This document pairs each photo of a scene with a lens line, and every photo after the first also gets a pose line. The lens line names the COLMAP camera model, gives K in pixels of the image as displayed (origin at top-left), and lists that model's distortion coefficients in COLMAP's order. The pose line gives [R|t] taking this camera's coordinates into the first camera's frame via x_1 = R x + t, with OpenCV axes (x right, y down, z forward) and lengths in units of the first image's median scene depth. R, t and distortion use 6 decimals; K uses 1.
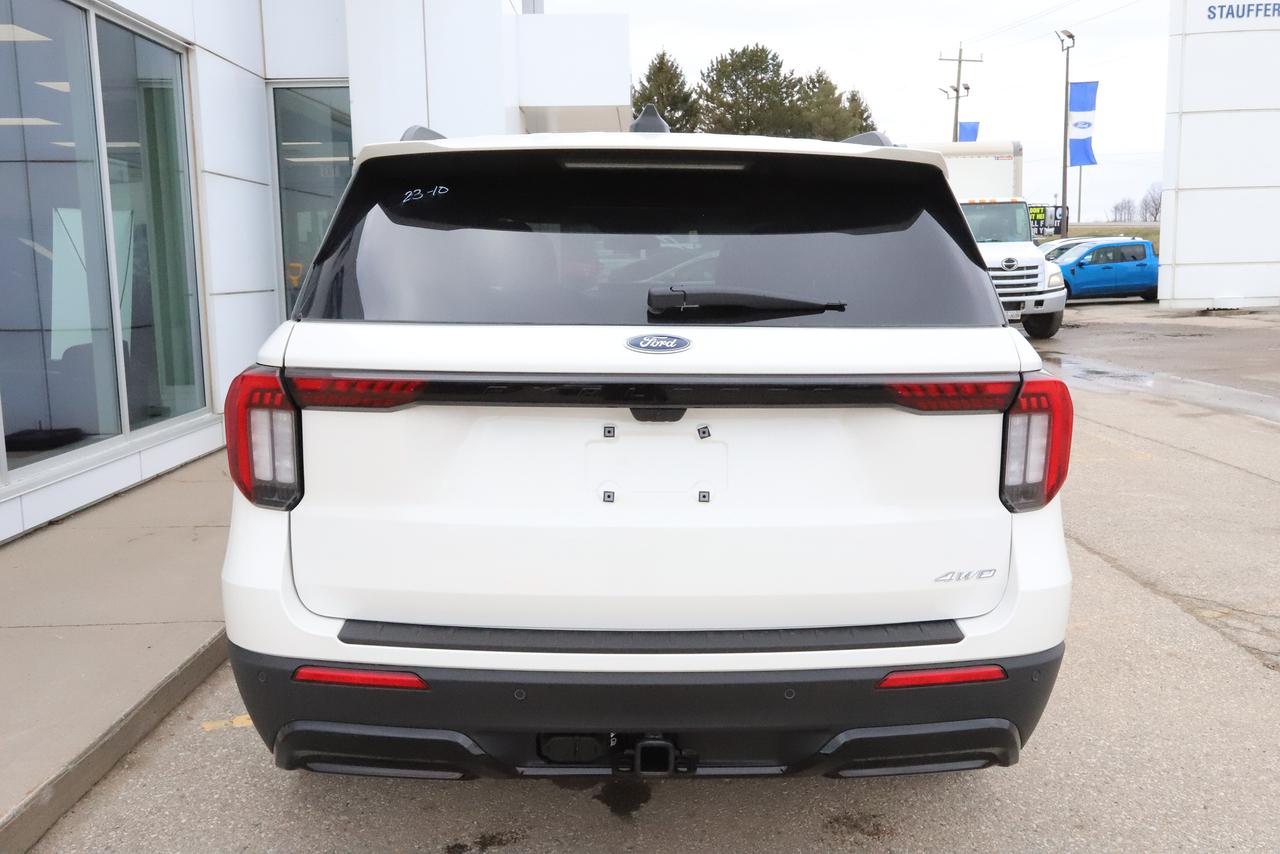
lens RADIAL K [[1121.8, 0, 639.9], [0, 1121.8, 413.5], [0, 0, 1]] dist [0.002197, 0.041188]
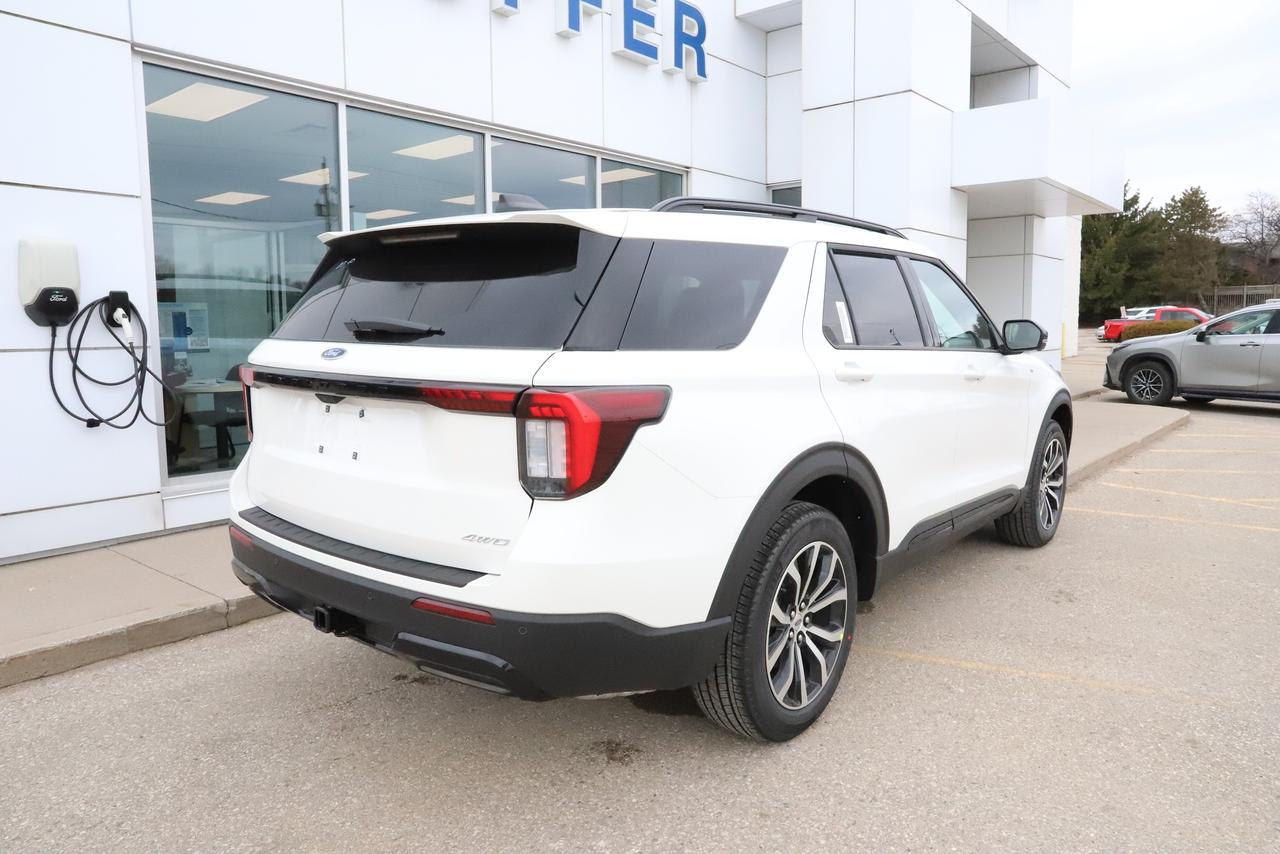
lens RADIAL K [[880.1, 0, 633.6], [0, 880.1, 438.9], [0, 0, 1]] dist [-0.041936, 0.008422]
pose [[0.769827, 0.090180, -0.631850, 0.918087], [-0.093164, 0.995242, 0.028536, -0.014625], [0.631417, 0.036898, 0.774565, 0.273098]]
